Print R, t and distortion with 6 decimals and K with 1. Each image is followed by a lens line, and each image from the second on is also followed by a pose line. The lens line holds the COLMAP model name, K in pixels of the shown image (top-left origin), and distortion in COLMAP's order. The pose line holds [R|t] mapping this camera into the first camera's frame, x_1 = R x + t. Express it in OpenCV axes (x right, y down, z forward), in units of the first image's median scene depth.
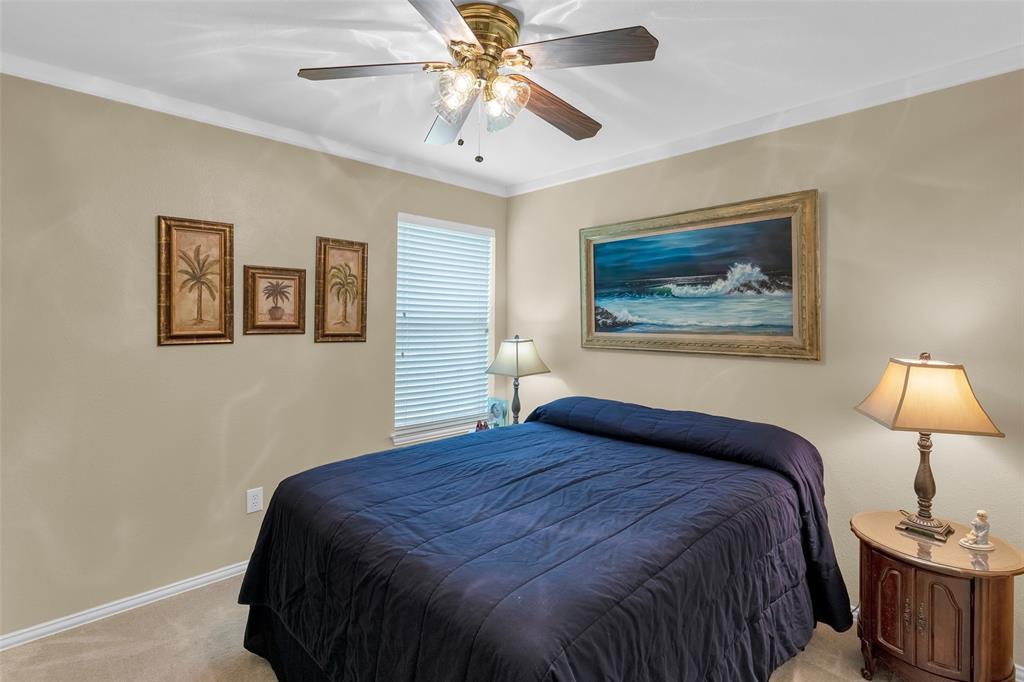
lens RADIAL K [[471.4, 0, 525.1], [0, 471.4, 323.7], [0, 0, 1]] dist [0.015001, -0.005121]
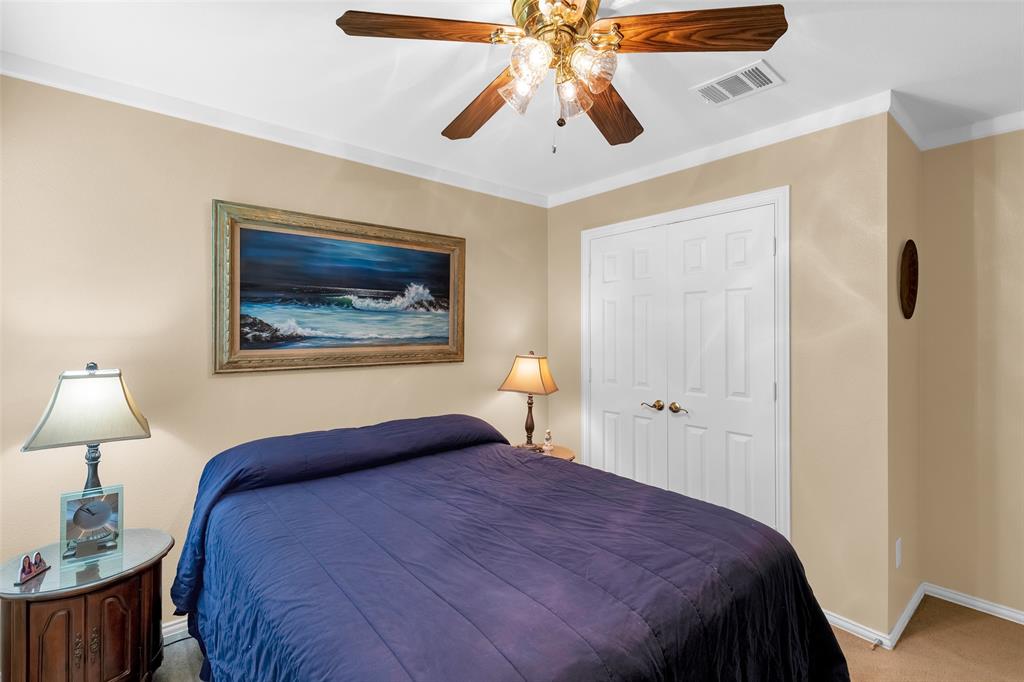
lens RADIAL K [[471.4, 0, 512.5], [0, 471.4, 334.0], [0, 0, 1]] dist [0.015001, -0.005121]
pose [[0.099383, -0.008082, 0.995016, -0.617306], [0.005797, 0.999955, 0.007543, -0.011256], [-0.995032, 0.005019, 0.099426, 0.594724]]
